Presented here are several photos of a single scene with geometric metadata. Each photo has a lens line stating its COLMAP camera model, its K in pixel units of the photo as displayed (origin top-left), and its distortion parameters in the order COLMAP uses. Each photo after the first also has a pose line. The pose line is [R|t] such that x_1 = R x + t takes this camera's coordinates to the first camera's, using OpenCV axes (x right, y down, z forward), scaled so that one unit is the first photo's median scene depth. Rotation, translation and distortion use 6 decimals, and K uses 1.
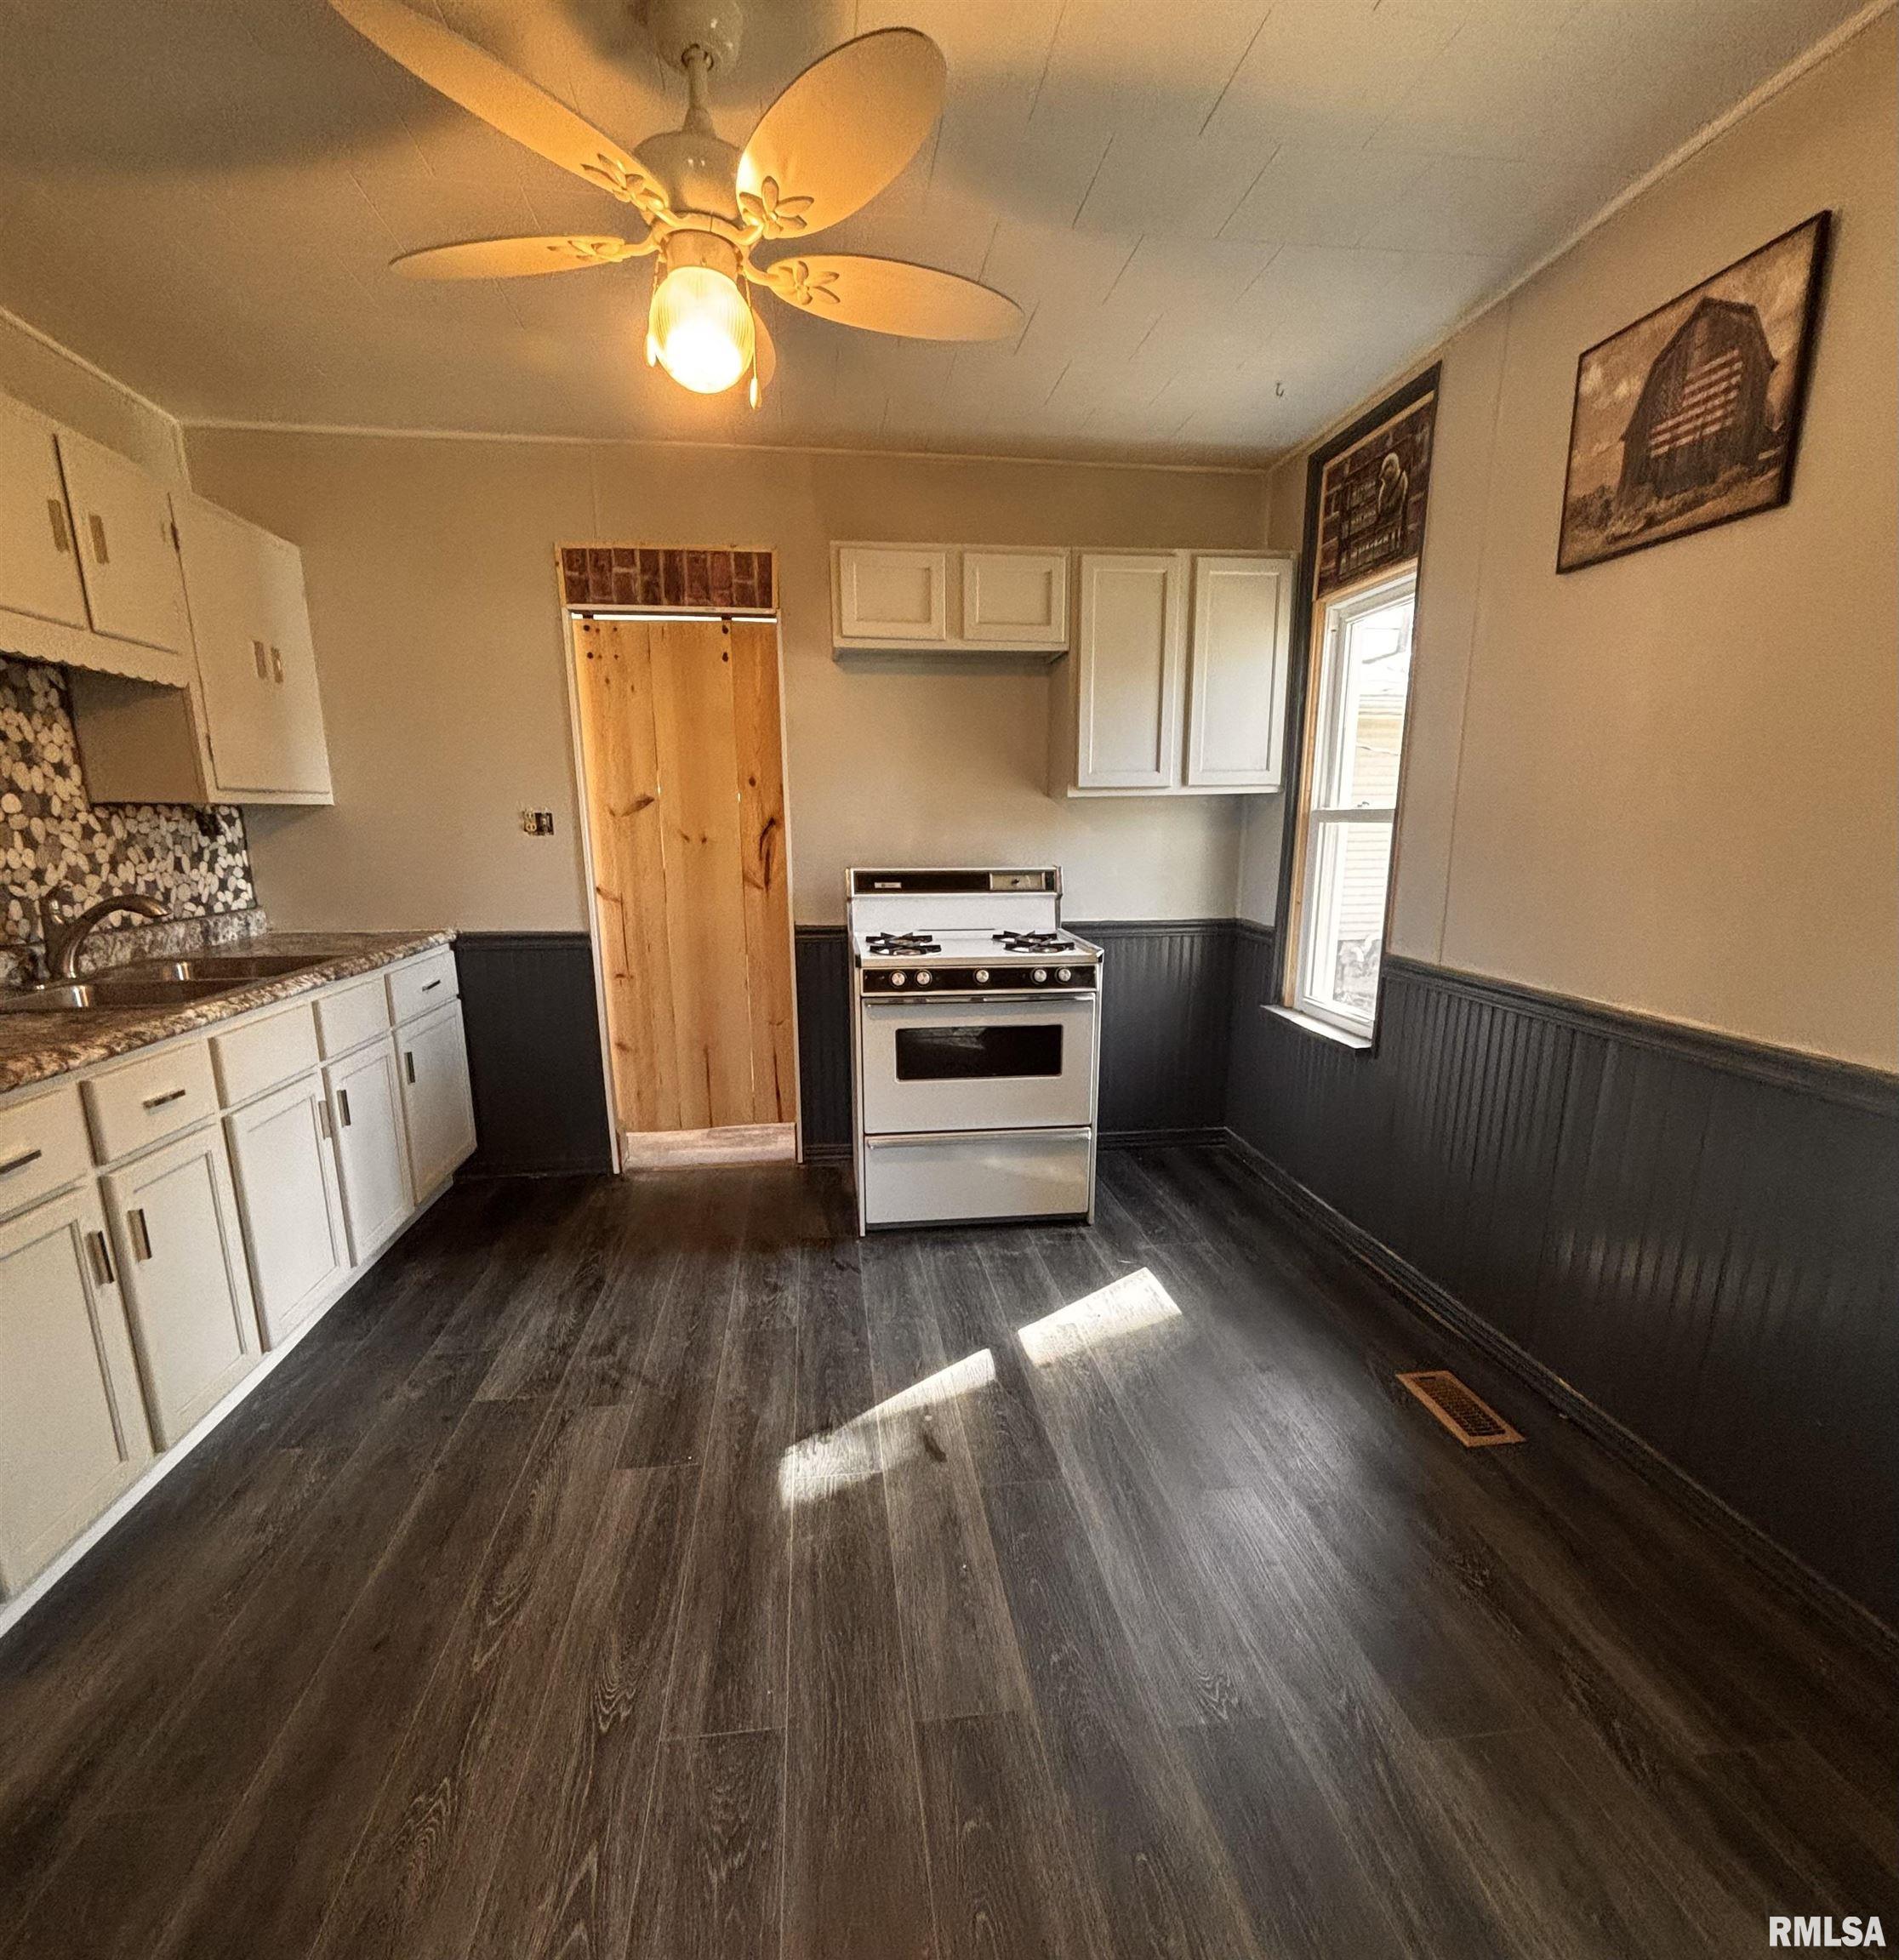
lens RADIAL K [[1036.0, 0, 948.0], [0, 1036.0, 1076.8], [0, 0, 1]] dist [0.000750, -0.002336]
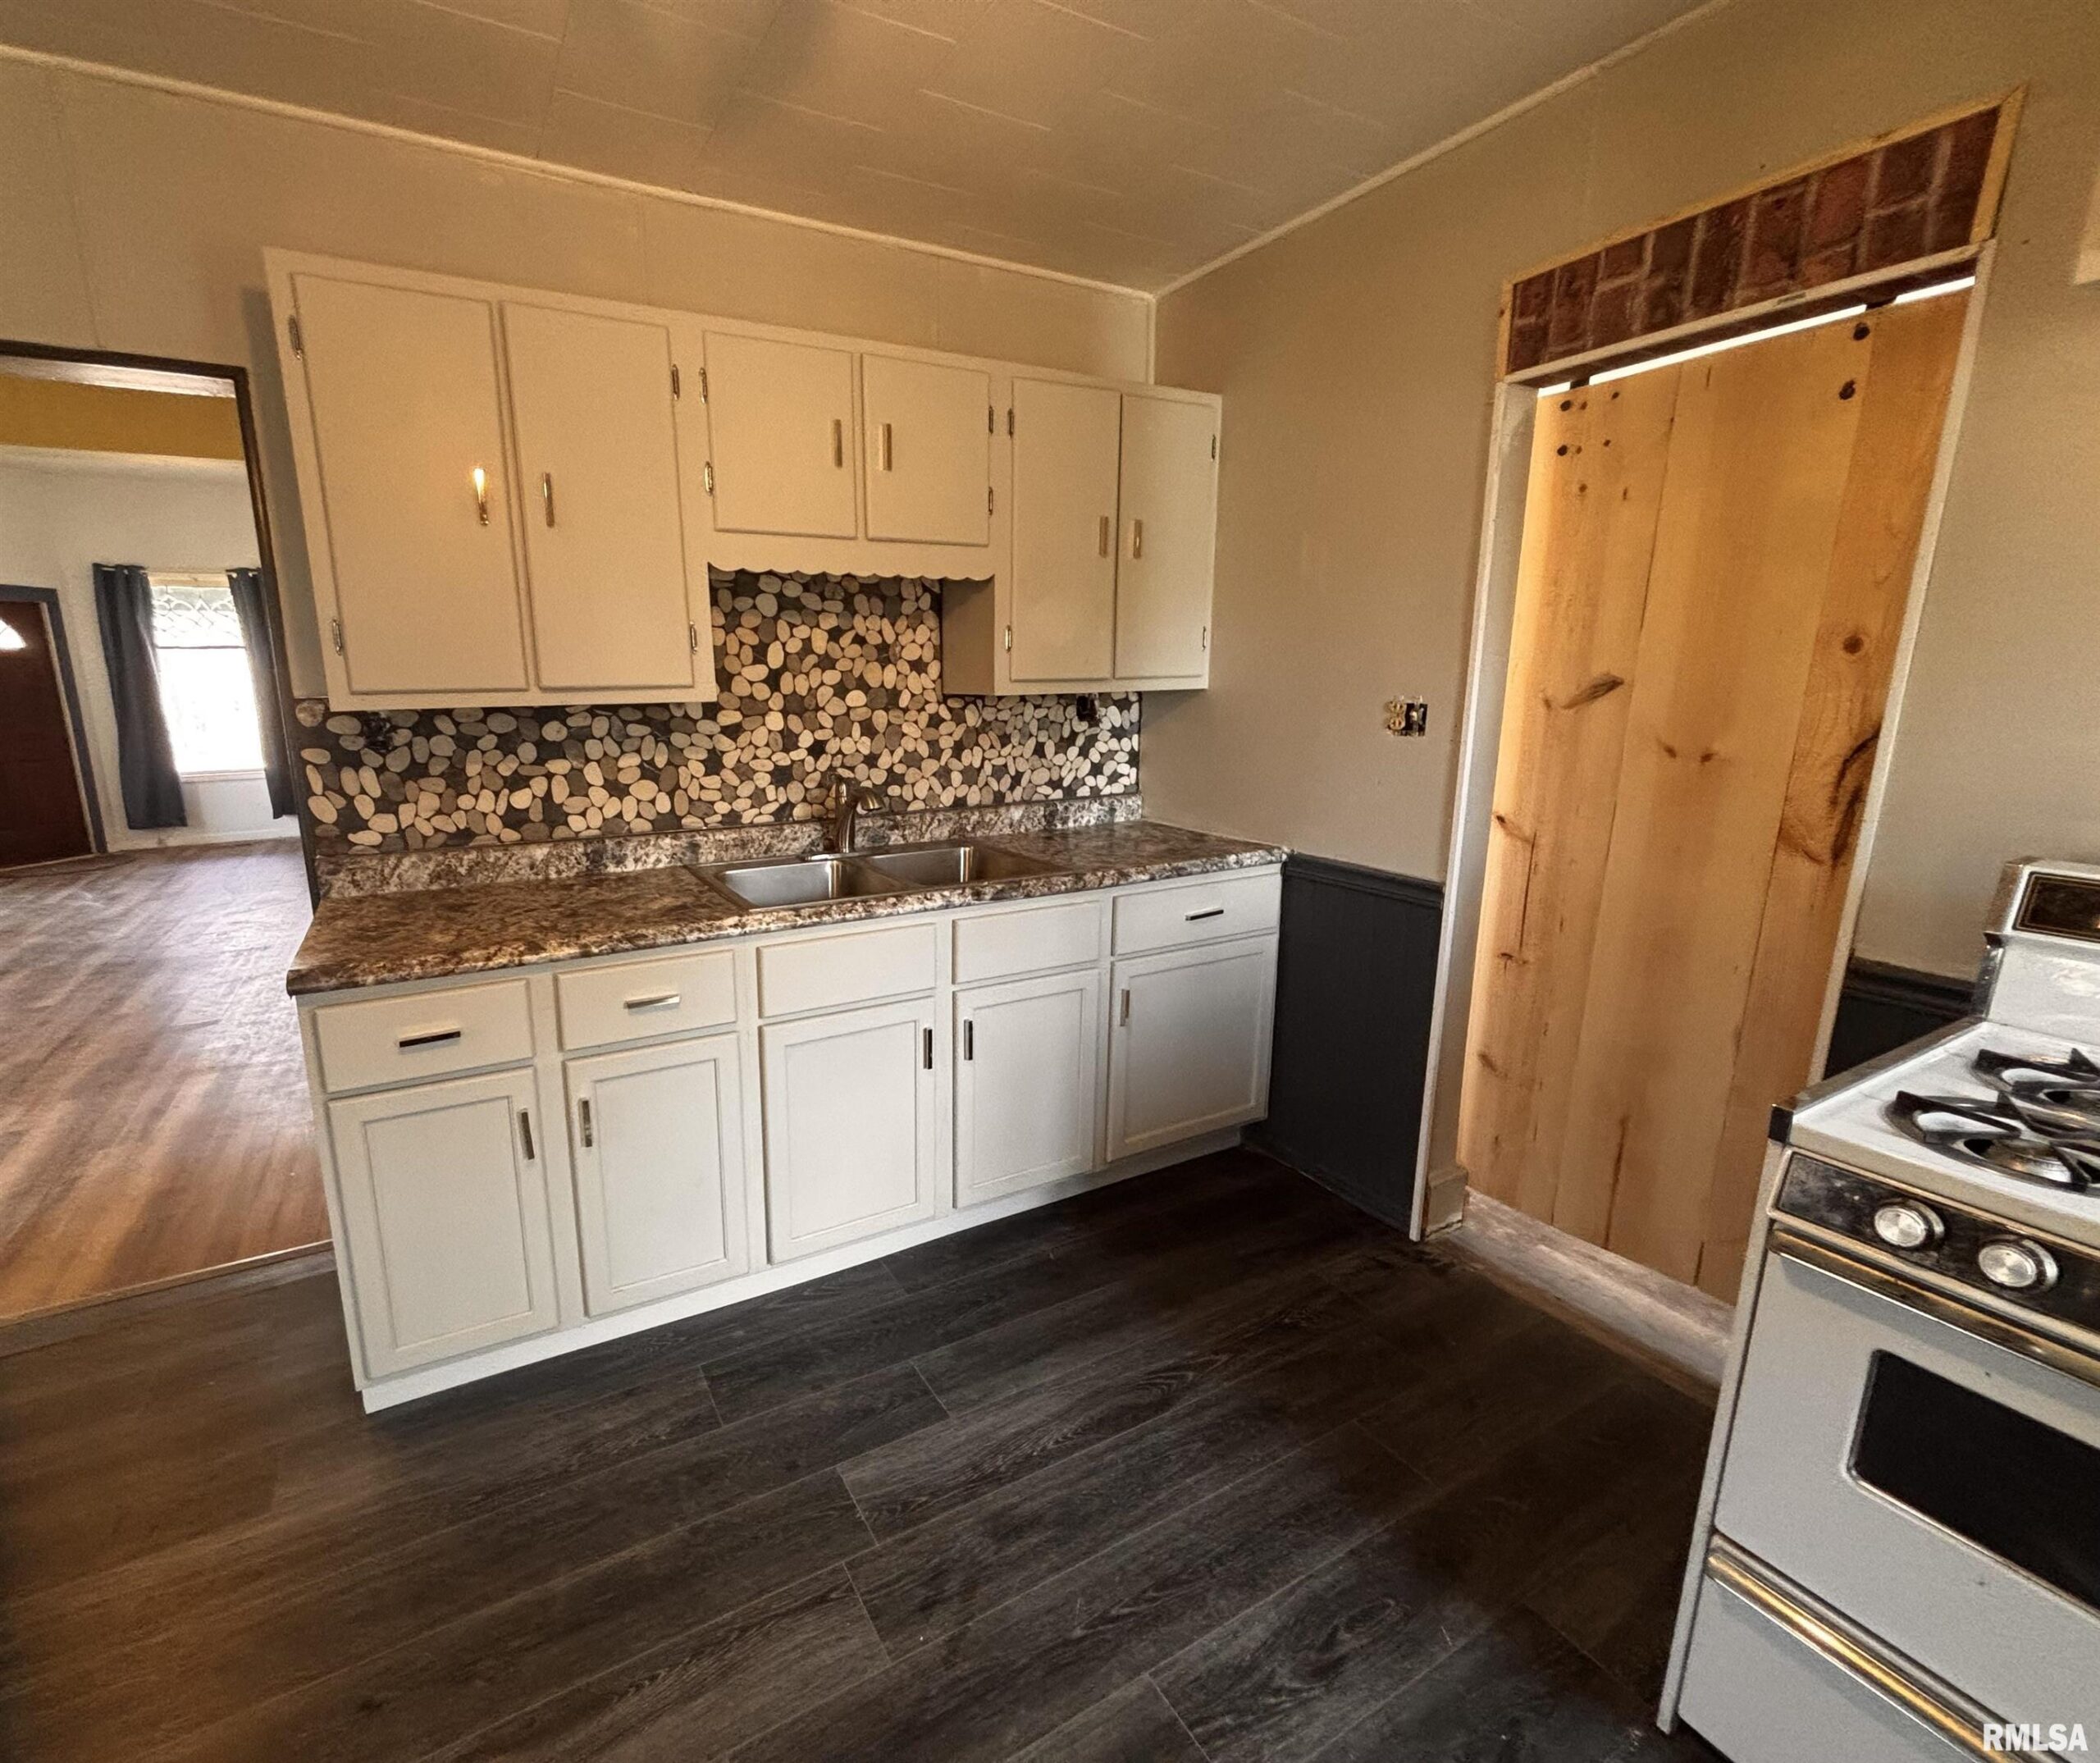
lens RADIAL K [[950.1, 0, 922.3], [0, 950.1, 878.2], [0, 0, 1]] dist [0.025172, -0.007329]
pose [[0.345568, 0.196868, -0.917511, 0.120757], [-0.216650, 0.968069, 0.126118, -0.189085], [0.913042, 0.155196, 0.377185, 0.599896]]
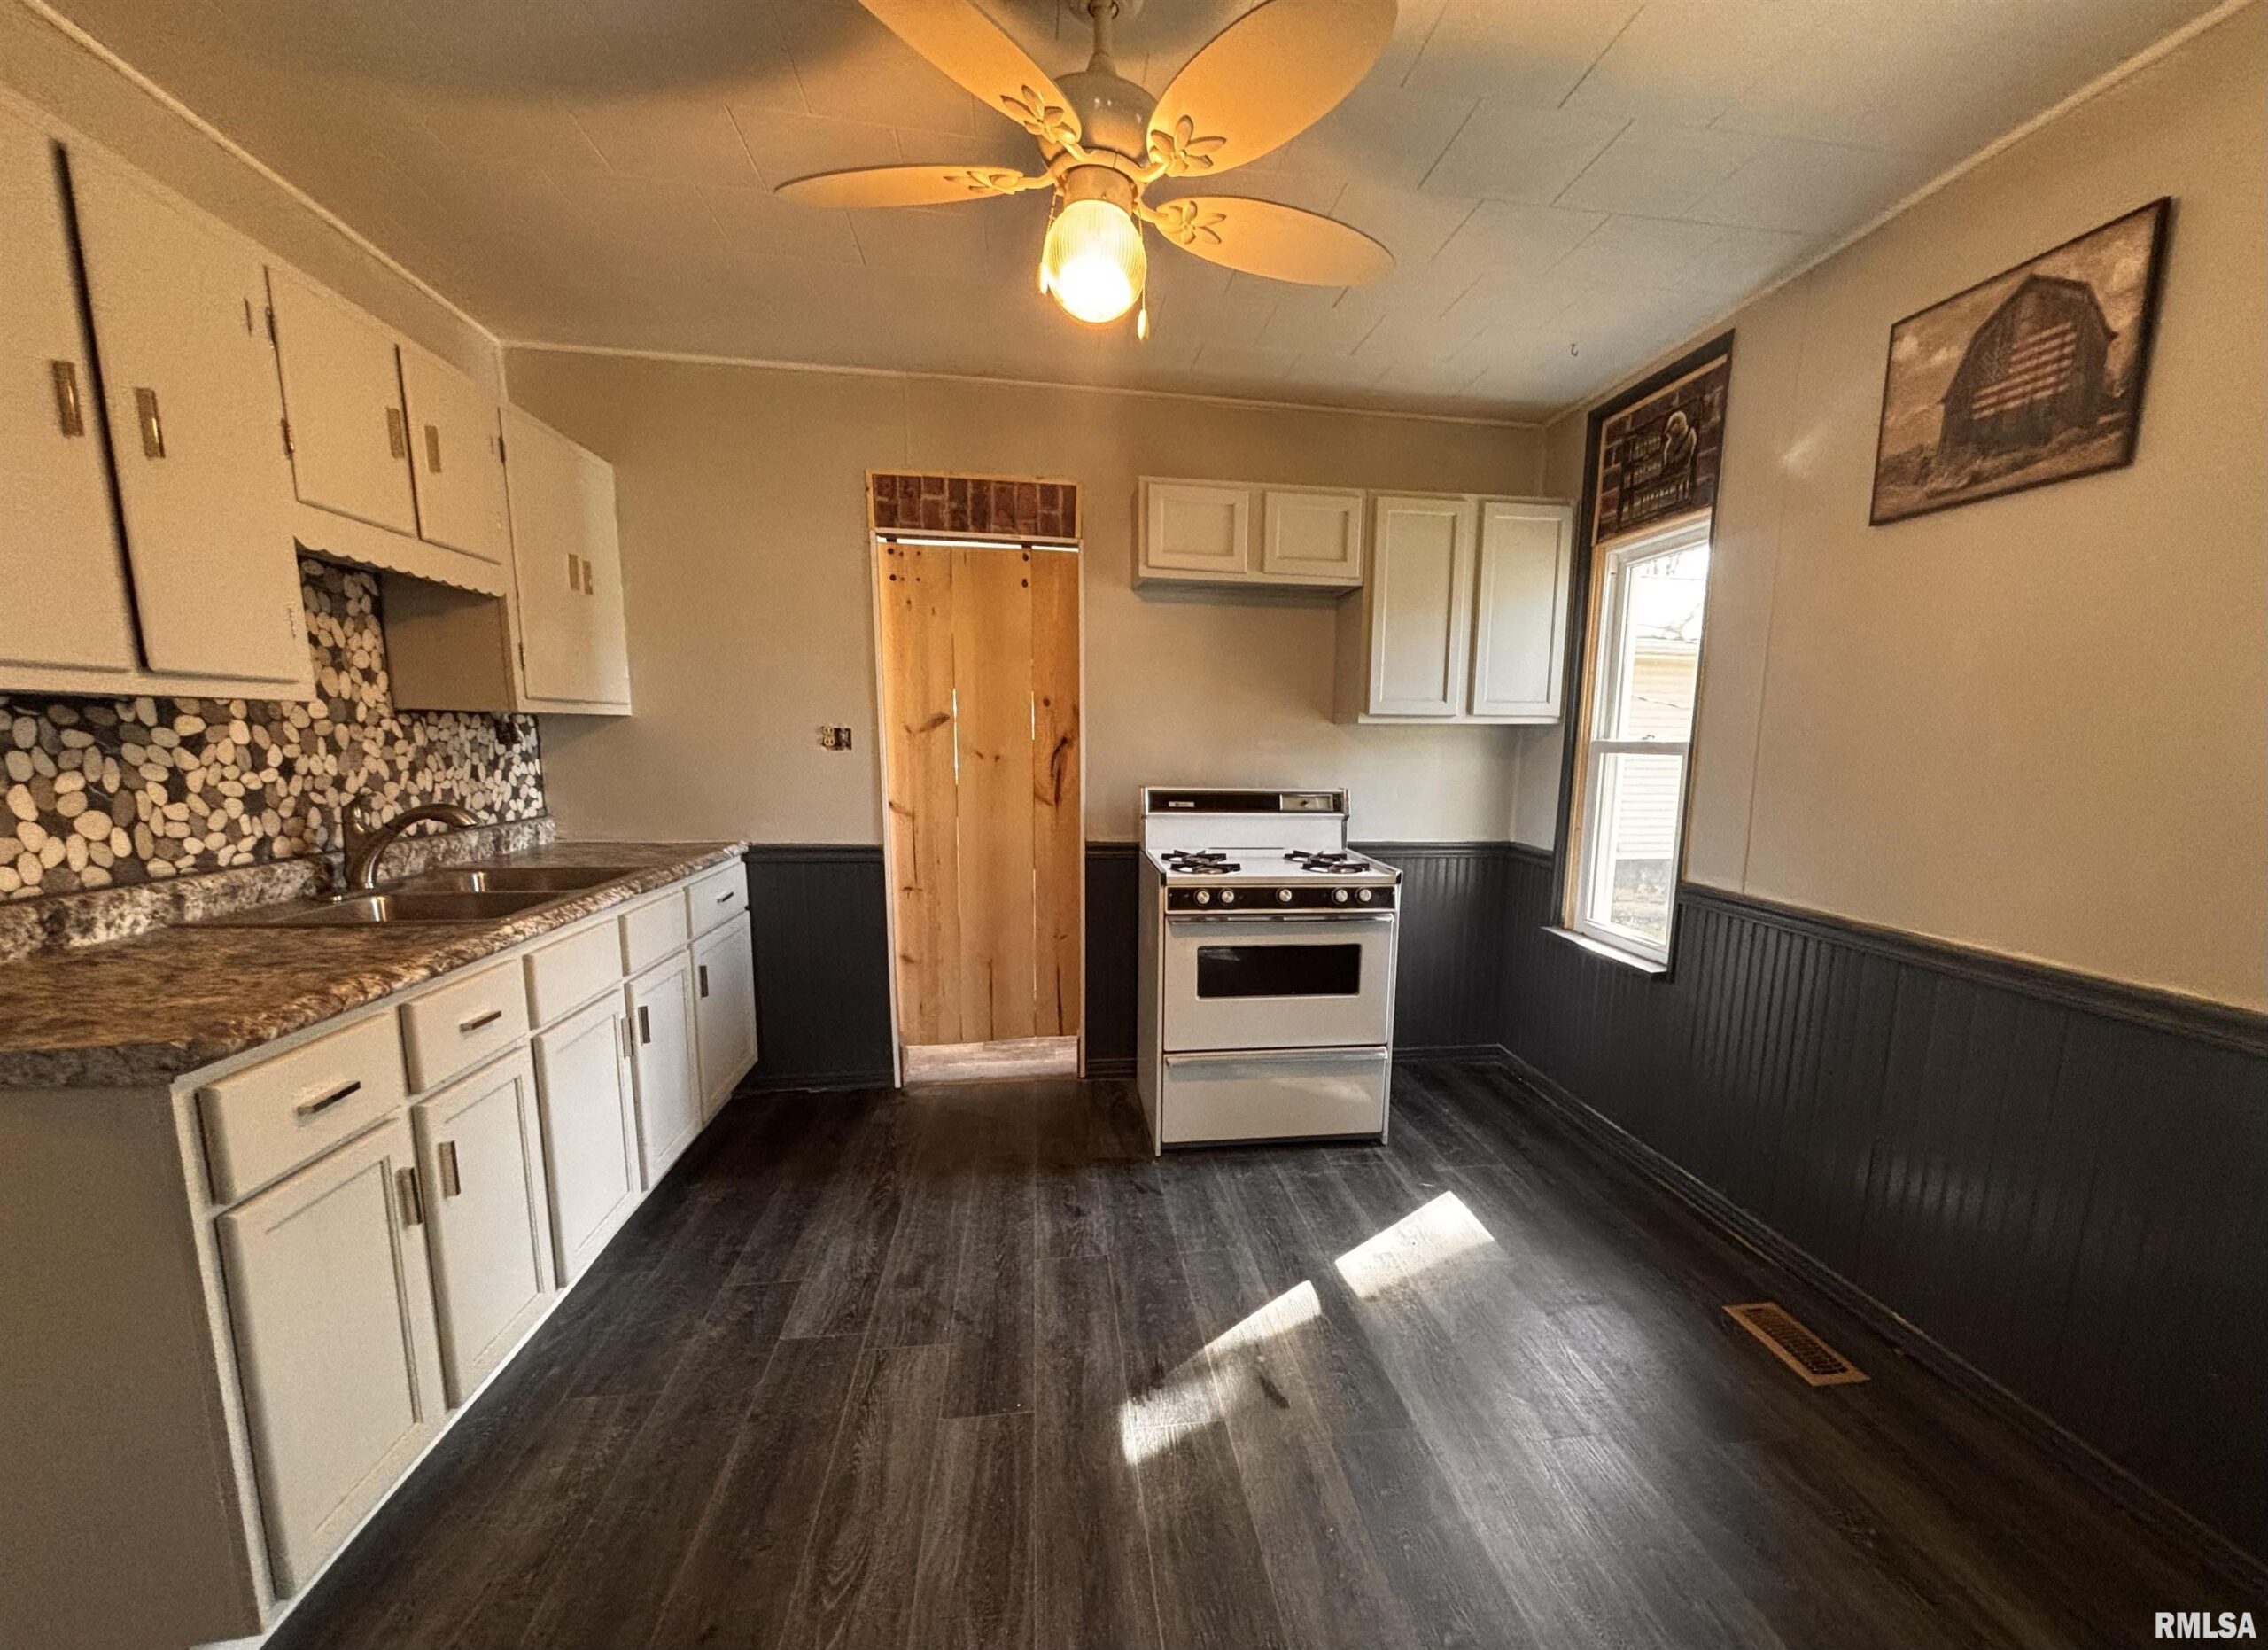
lens RADIAL K [[989.6, 0, 1200.8], [0, 989.6, 910.8], [0, 0, 1]] dist [-0.001030, -0.000569]
pose [[0.999119, 0.013254, 0.039828, -0.095393], [-0.010396, 0.997413, -0.071134, -0.014992], [-0.040668, 0.070658, 0.996671, 0.046645]]
